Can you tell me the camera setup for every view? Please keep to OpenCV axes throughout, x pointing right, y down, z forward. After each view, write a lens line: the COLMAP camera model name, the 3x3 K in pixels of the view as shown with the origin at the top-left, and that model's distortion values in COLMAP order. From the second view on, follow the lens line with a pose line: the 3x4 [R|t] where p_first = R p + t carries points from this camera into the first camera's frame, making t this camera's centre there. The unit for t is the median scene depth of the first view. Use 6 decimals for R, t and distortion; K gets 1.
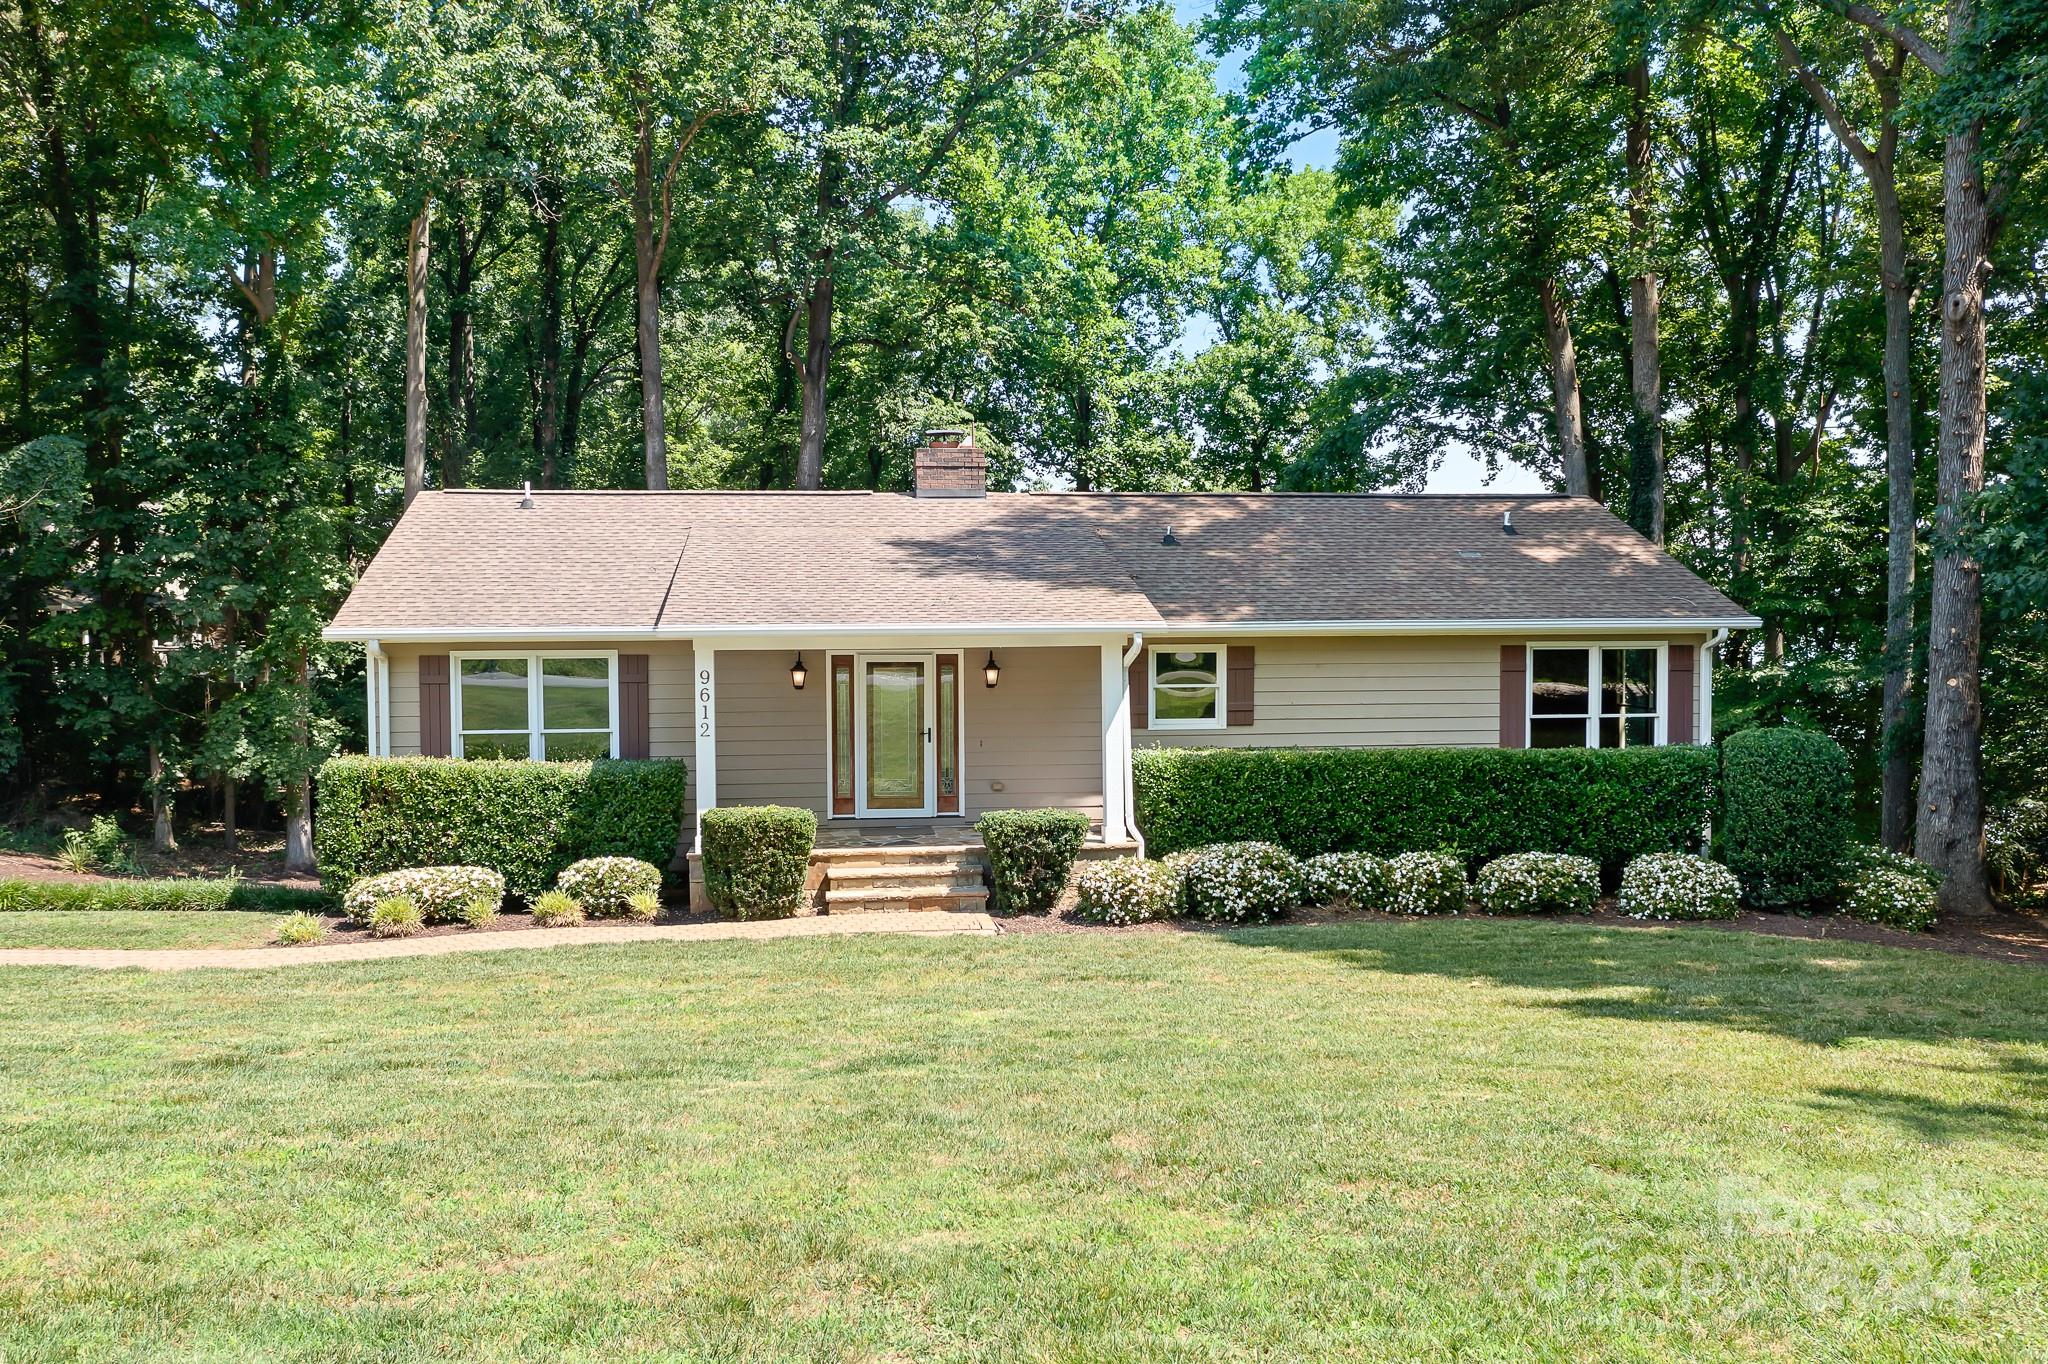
lens RADIAL K [[1664.2, 0, 1021.2], [0, 1664.2, 680.3], [0, 0, 1]] dist [-0.004119, -0.000880]
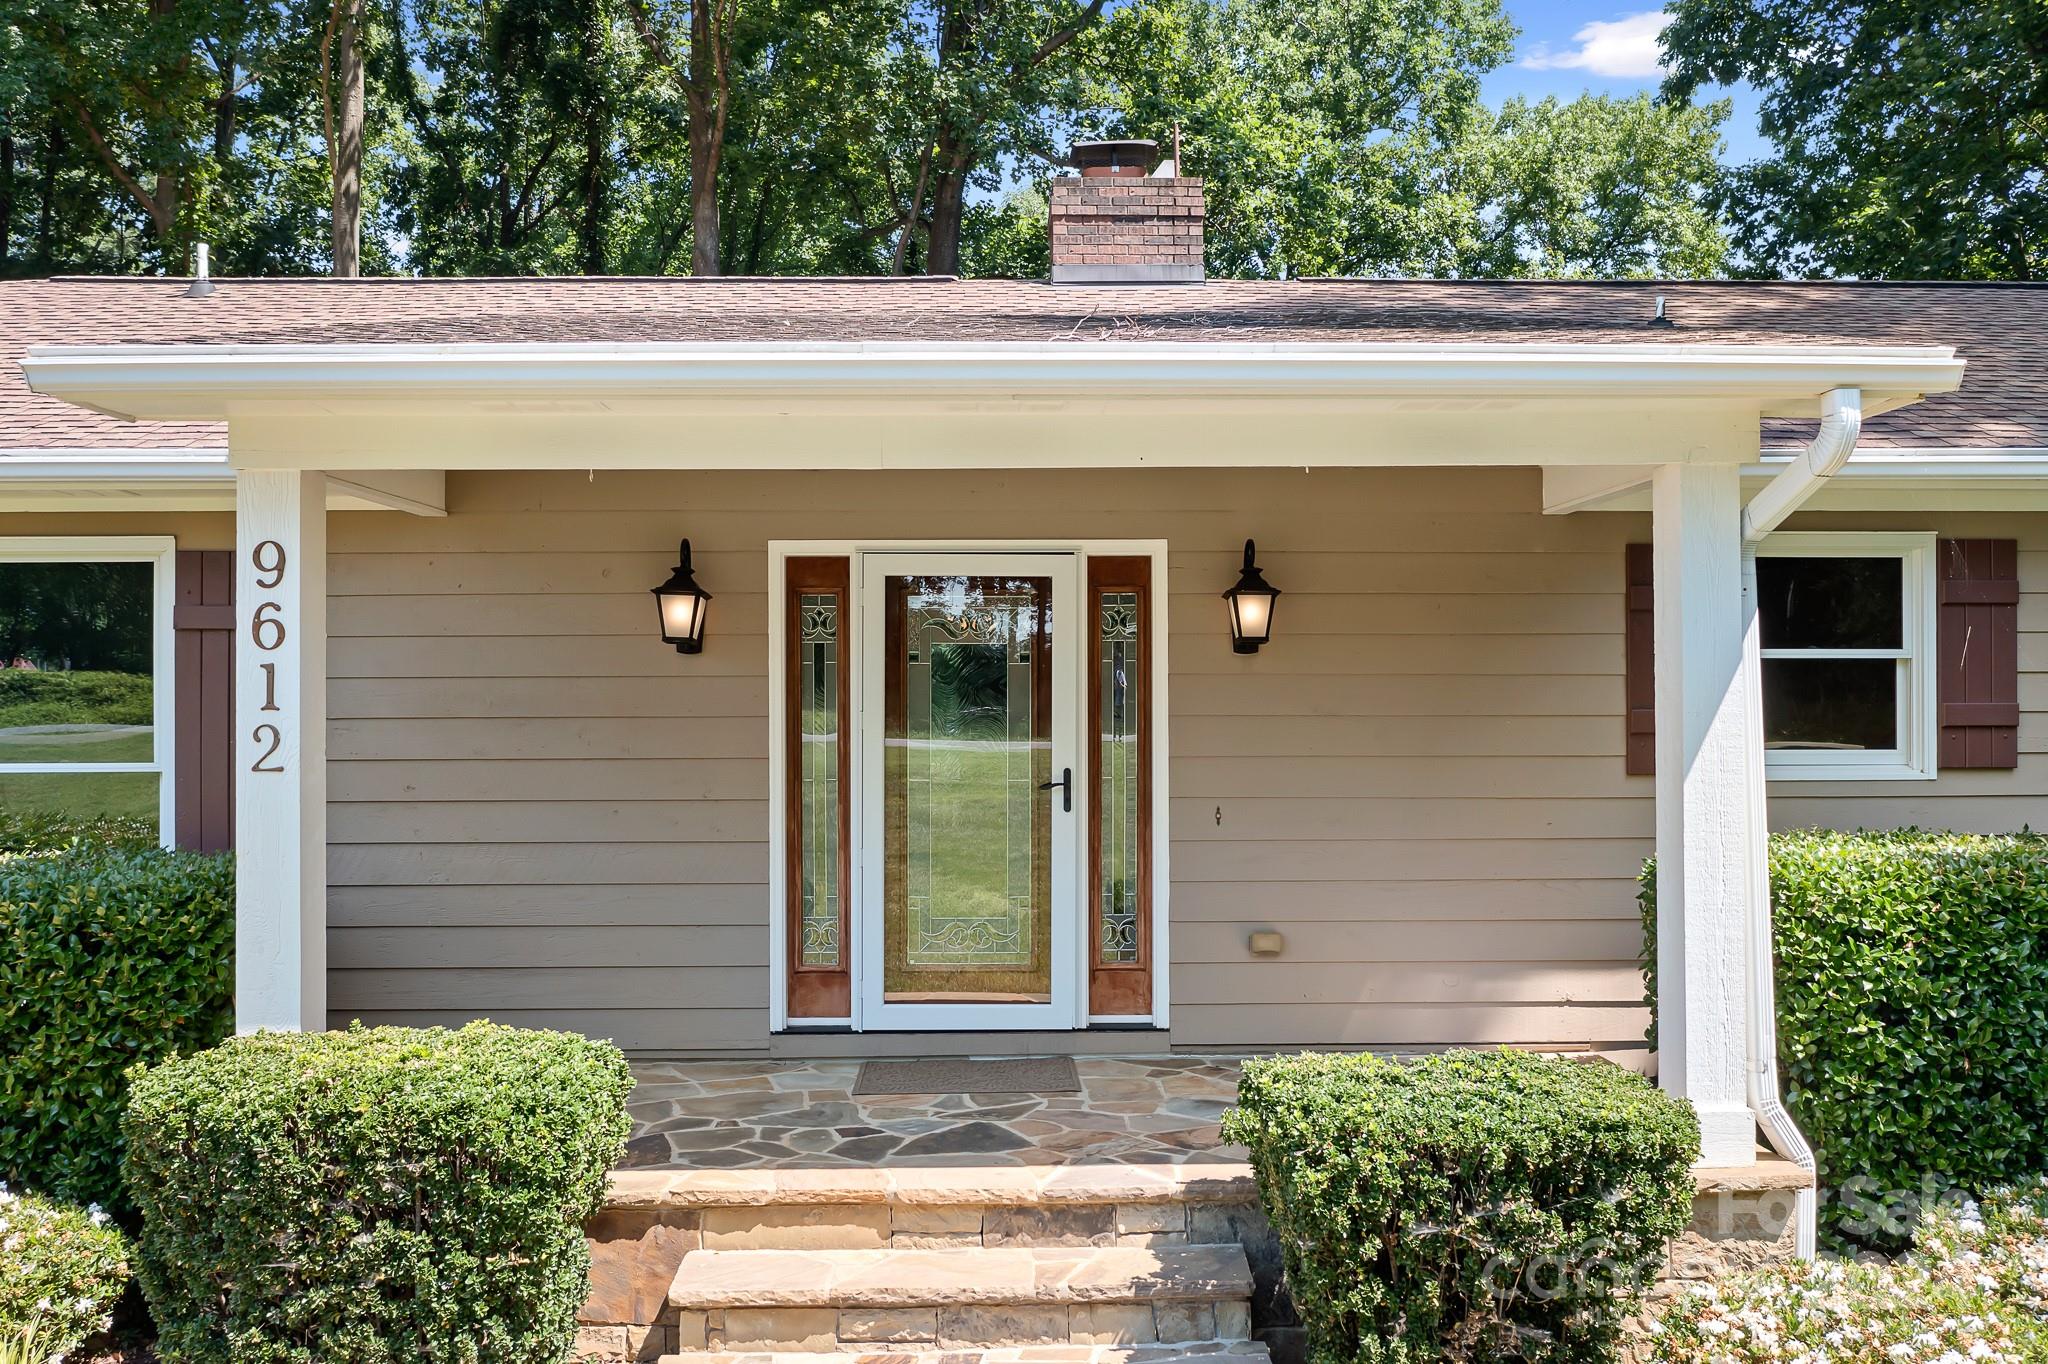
lens RADIAL K [[1664.2, 0, 1022.1], [0, 1664.2, 687.8], [0, 0, 1]] dist [-0.004119, -0.000880]
pose [[0.994899, 0.001597, -0.100863, -0.029985], [-0.007086, 0.998511, -0.054082, 0.030929], [0.100627, 0.054521, 0.993429, 0.661742]]
